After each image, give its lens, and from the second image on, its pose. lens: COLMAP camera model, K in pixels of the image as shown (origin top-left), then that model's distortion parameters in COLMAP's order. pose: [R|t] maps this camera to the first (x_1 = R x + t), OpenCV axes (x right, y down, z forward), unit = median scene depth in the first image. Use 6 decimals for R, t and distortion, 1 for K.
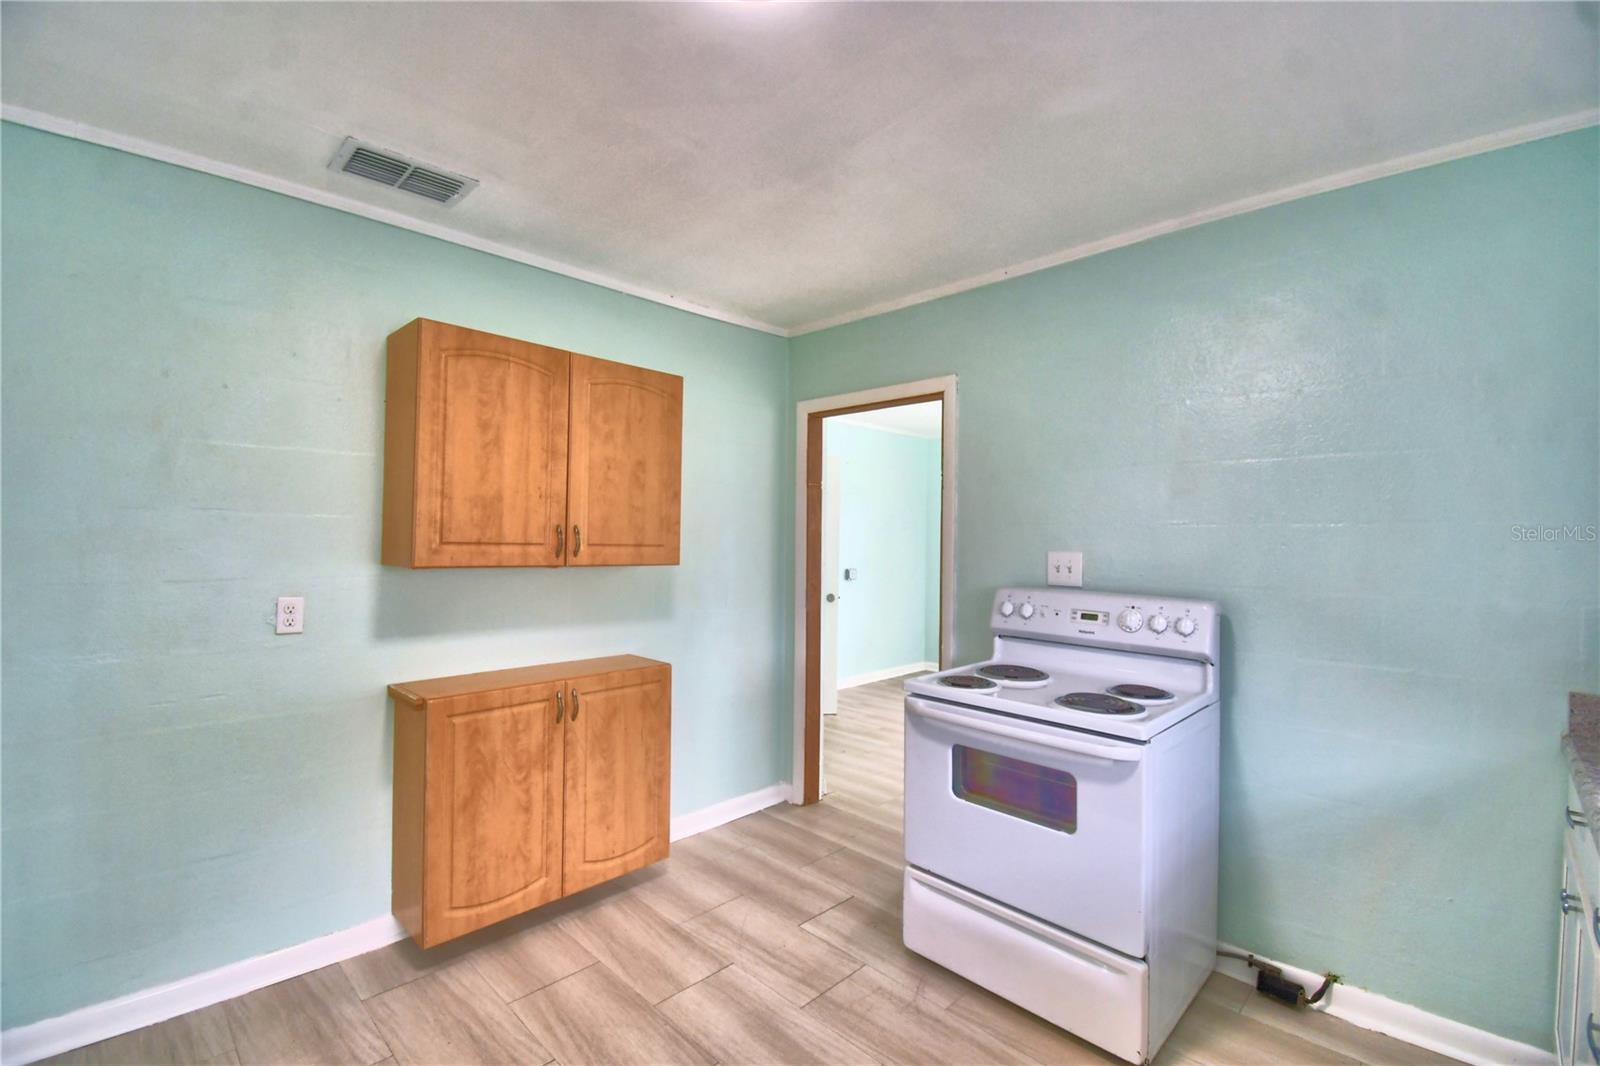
lens RADIAL K [[691.0, 0, 800.0], [0, 691.0, 533.0], [0, 0, 1]] dist [0.000749, 0.000028]
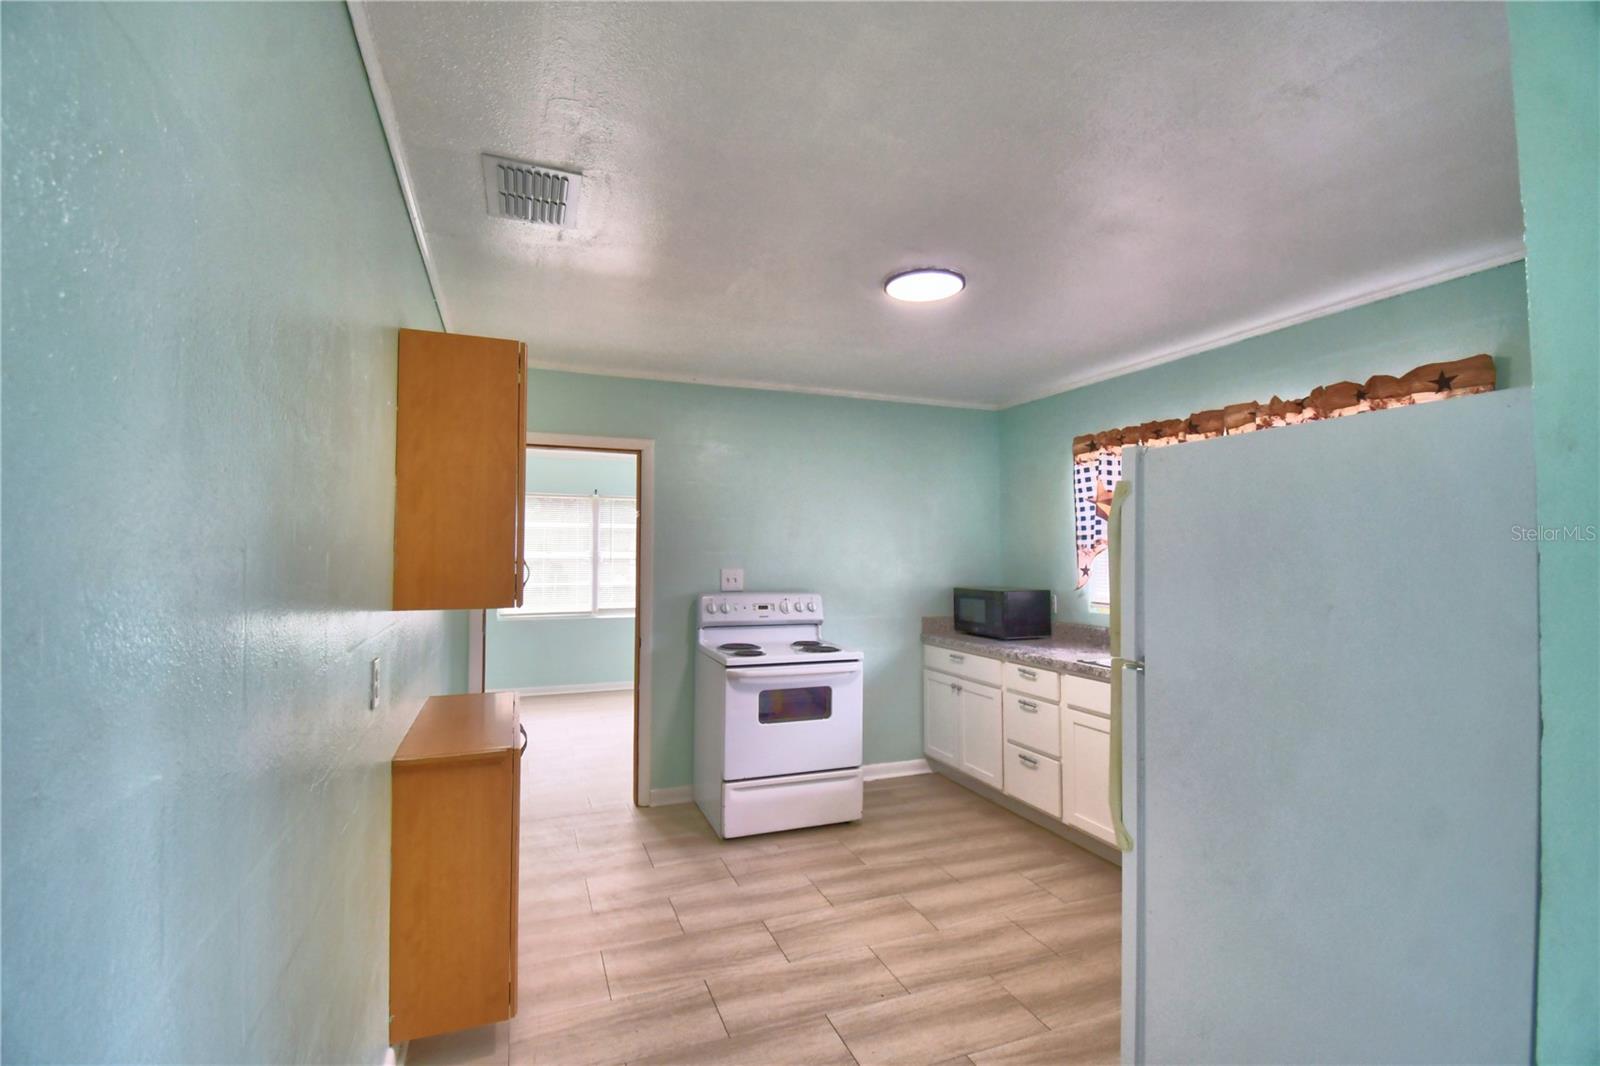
lens RADIAL K [[704.6, 0, 800.0], [0, 704.6, 533.0], [0, 0, 1]] dist [0.001214, 0.000150]
pose [[0.398393, 0.023527, 0.916913, -1.159012], [-0.003690, 0.999704, -0.024048, -0.018824], [-0.917207, 0.006198, 0.398362, 0.246367]]
